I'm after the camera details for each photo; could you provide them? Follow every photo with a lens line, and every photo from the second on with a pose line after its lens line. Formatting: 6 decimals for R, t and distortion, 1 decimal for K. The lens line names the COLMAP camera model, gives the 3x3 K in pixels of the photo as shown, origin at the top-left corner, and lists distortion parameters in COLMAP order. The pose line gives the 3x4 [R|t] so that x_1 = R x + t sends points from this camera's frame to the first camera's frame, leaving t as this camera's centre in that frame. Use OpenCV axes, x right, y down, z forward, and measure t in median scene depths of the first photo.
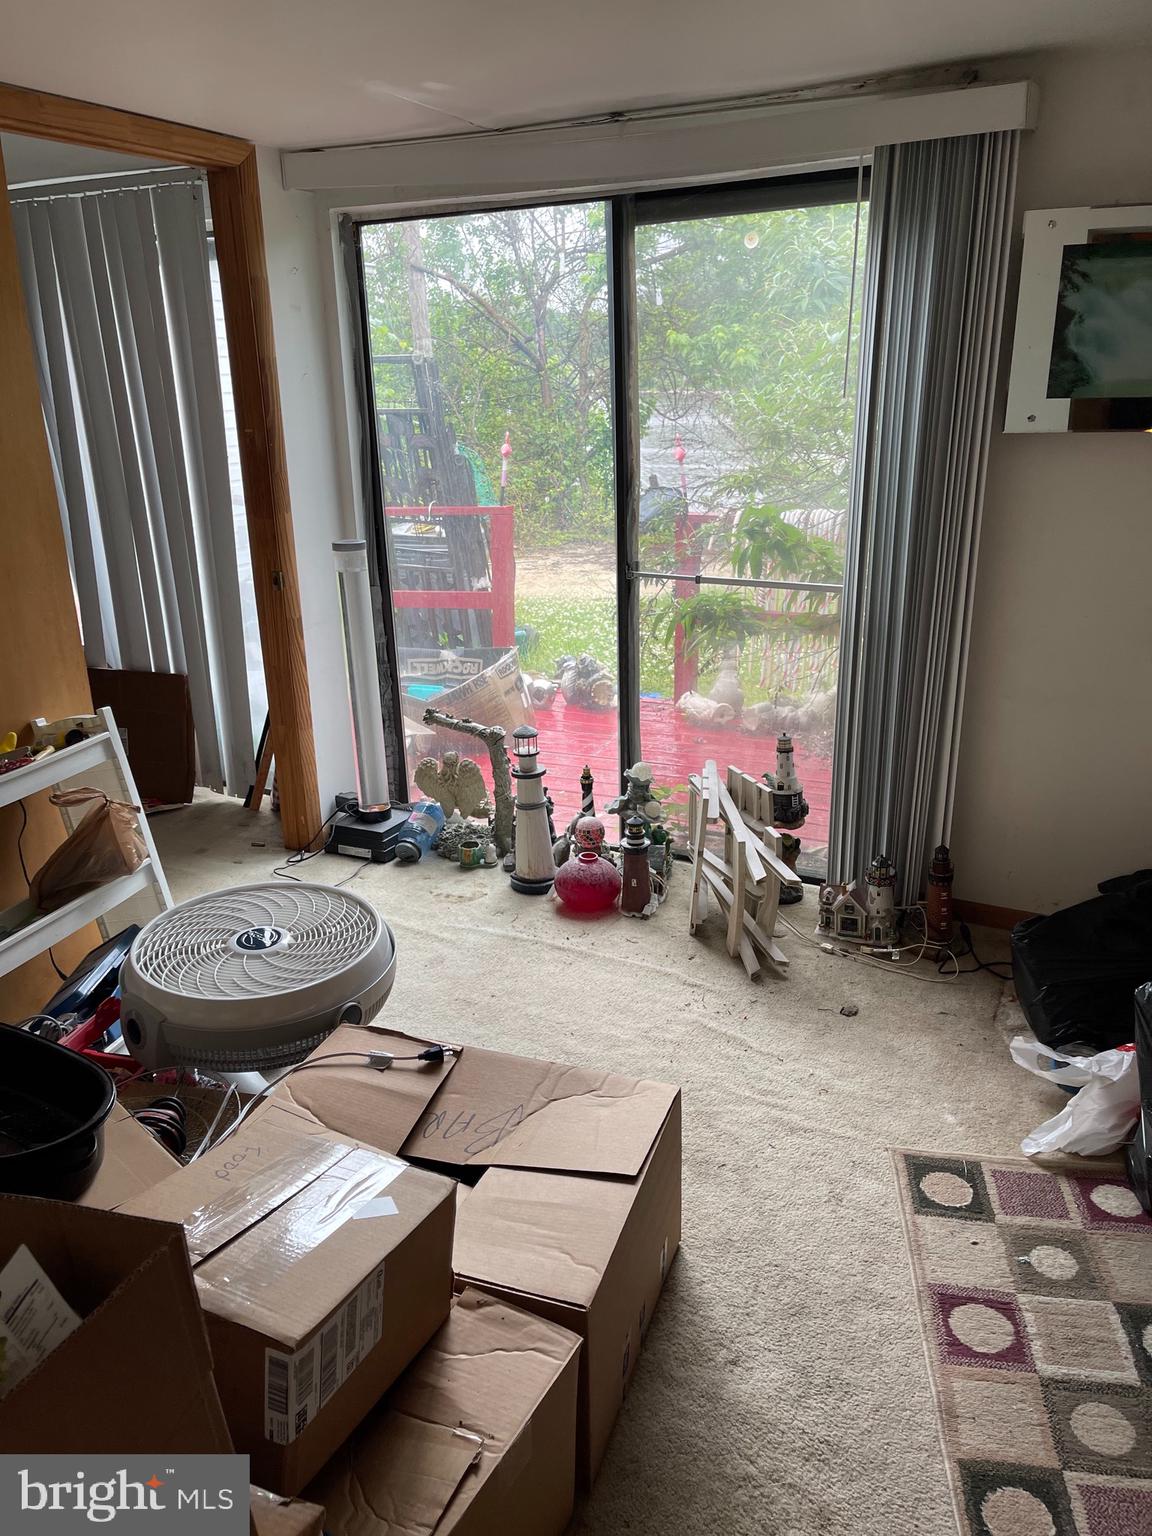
lens RADIAL K [[1151.3, 0, 588.5], [0, 1151.3, 779.4], [0, 0, 1]] dist [0.077217, -0.097413]
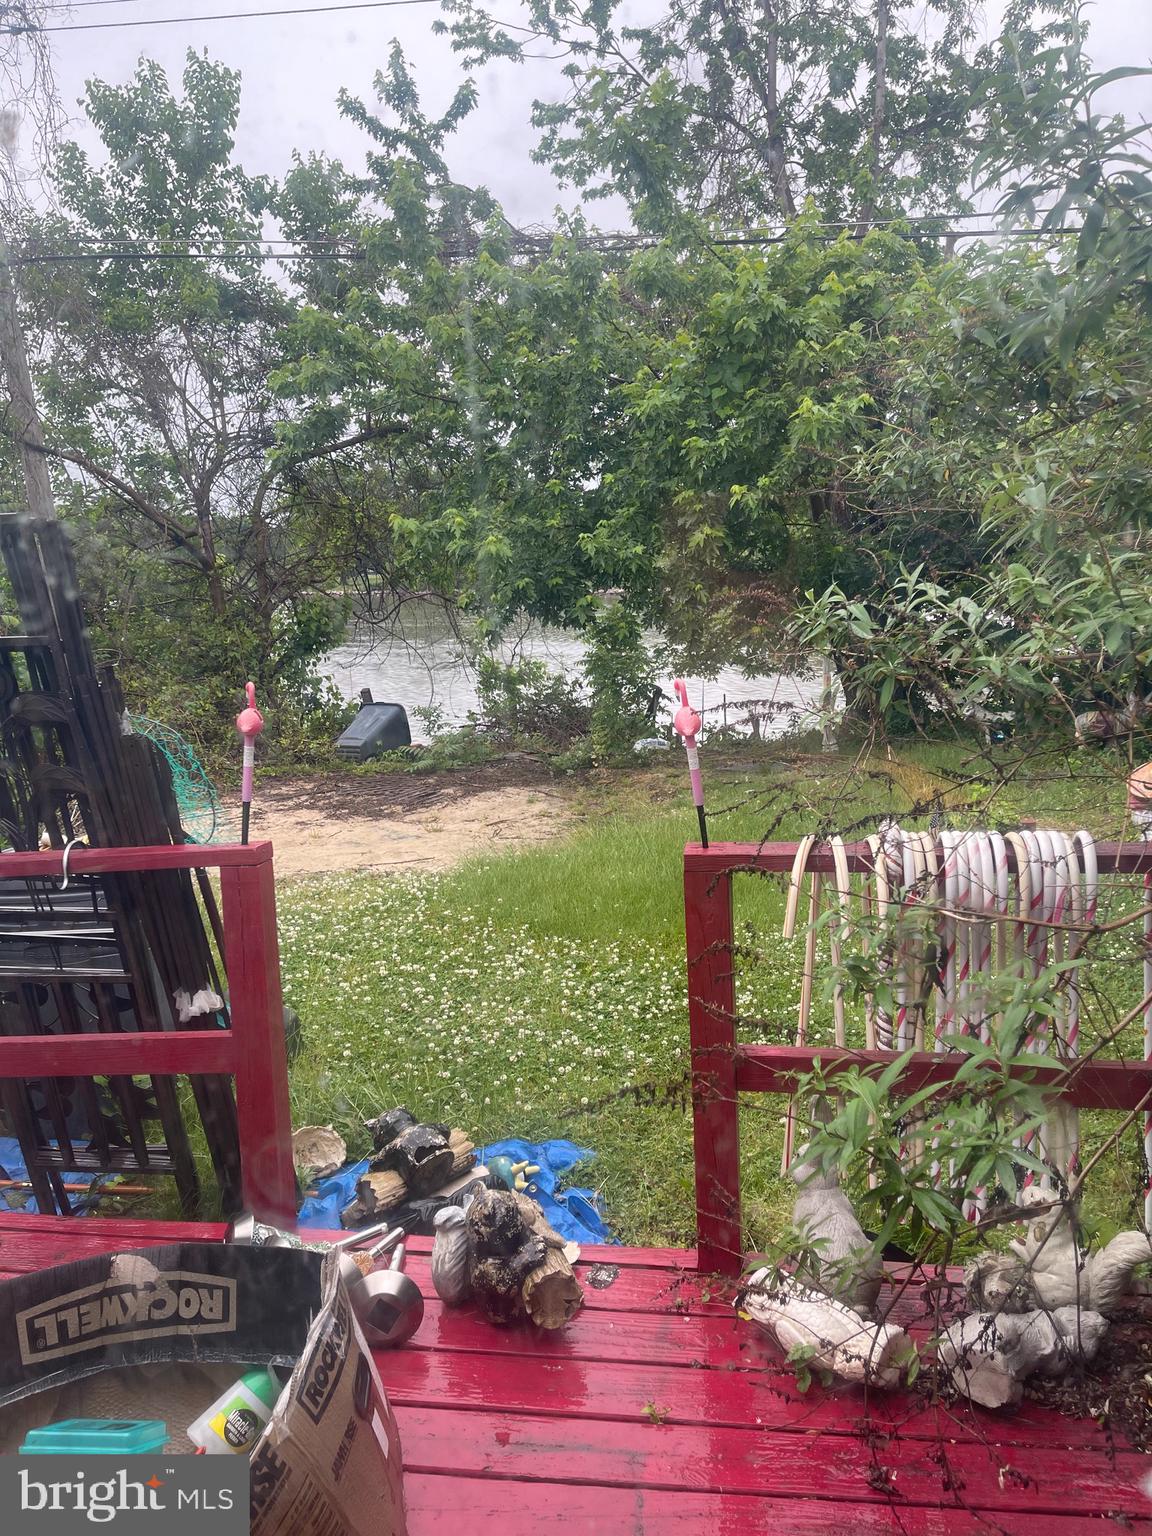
lens RADIAL K [[1151.3, 0, 593.2], [0, 1151.3, 795.7], [0, 0, 1]] dist [0.077217, -0.097413]
pose [[0.957285, -0.073184, 0.279732, -0.026137], [0.113298, 0.985017, -0.130022, -0.068036], [-0.266025, 0.156161, 0.951233, 0.203262]]
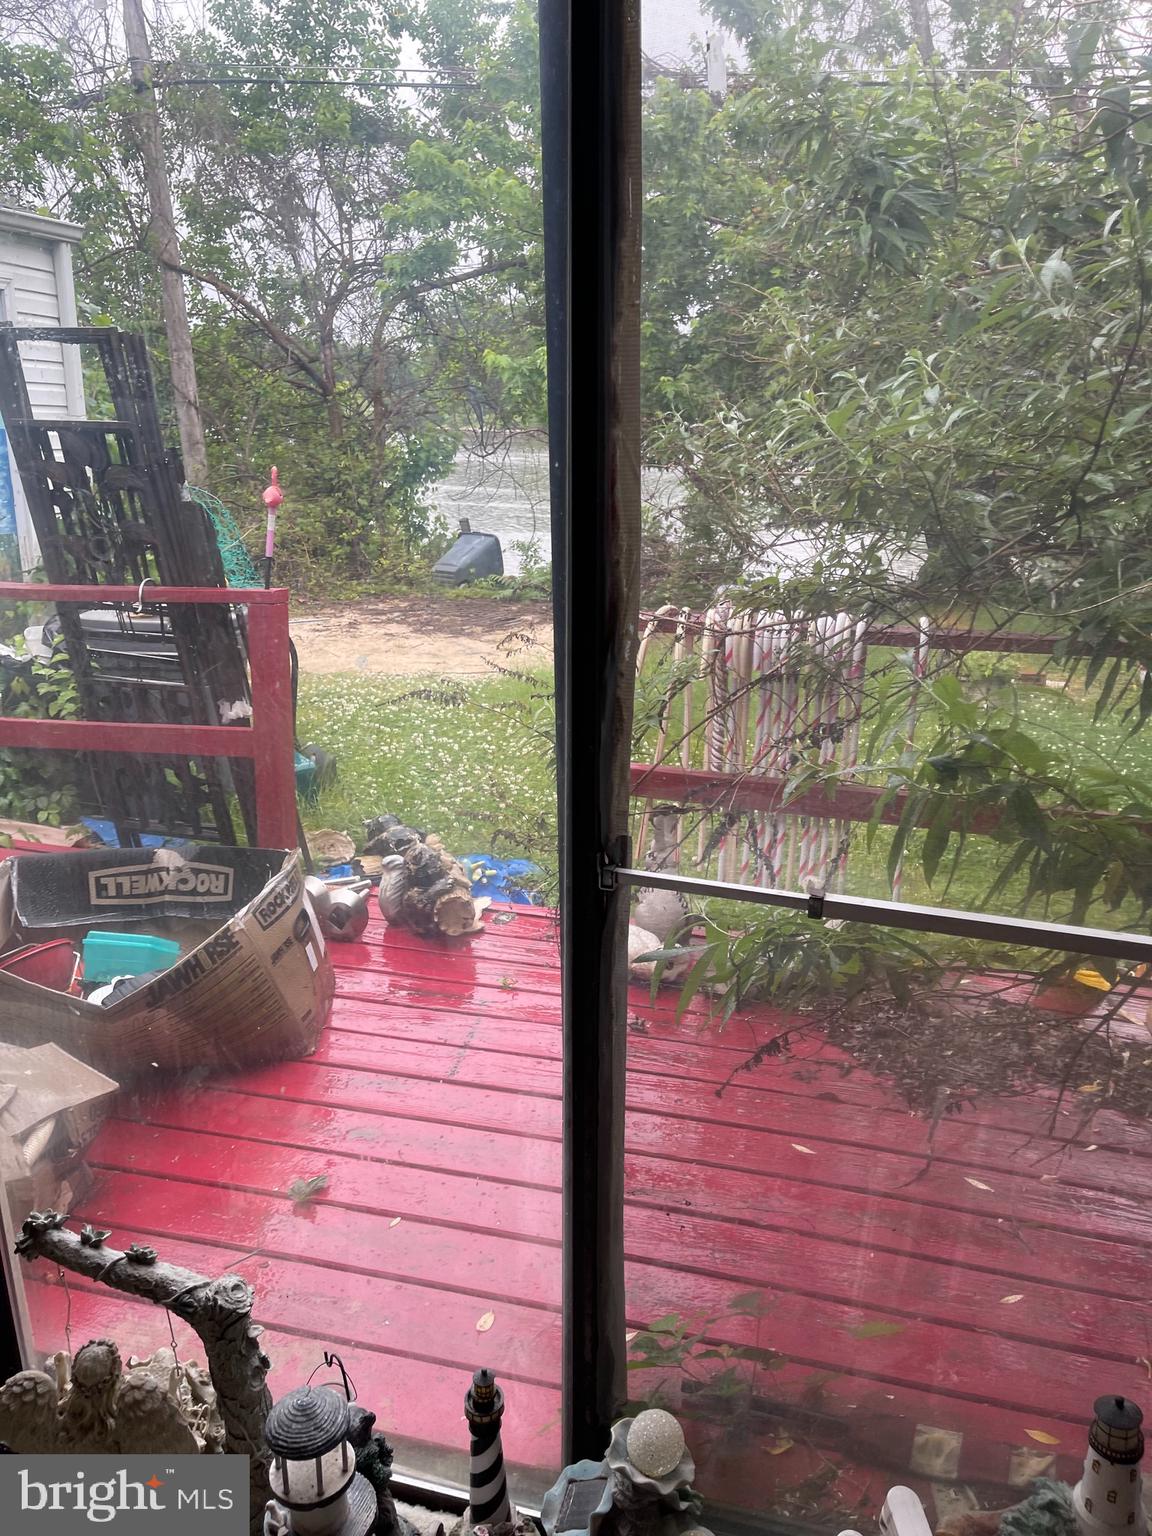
lens RADIAL K [[1151.3, 0, 605.8], [0, 1151.3, 769.9], [0, 0, 1]] dist [0.077217, -0.097413]
pose [[0.982148, -0.020945, 0.186939, -0.006703], [0.027912, 0.999007, -0.034713, -0.044063], [-0.186026, 0.039311, 0.981758, 0.144792]]
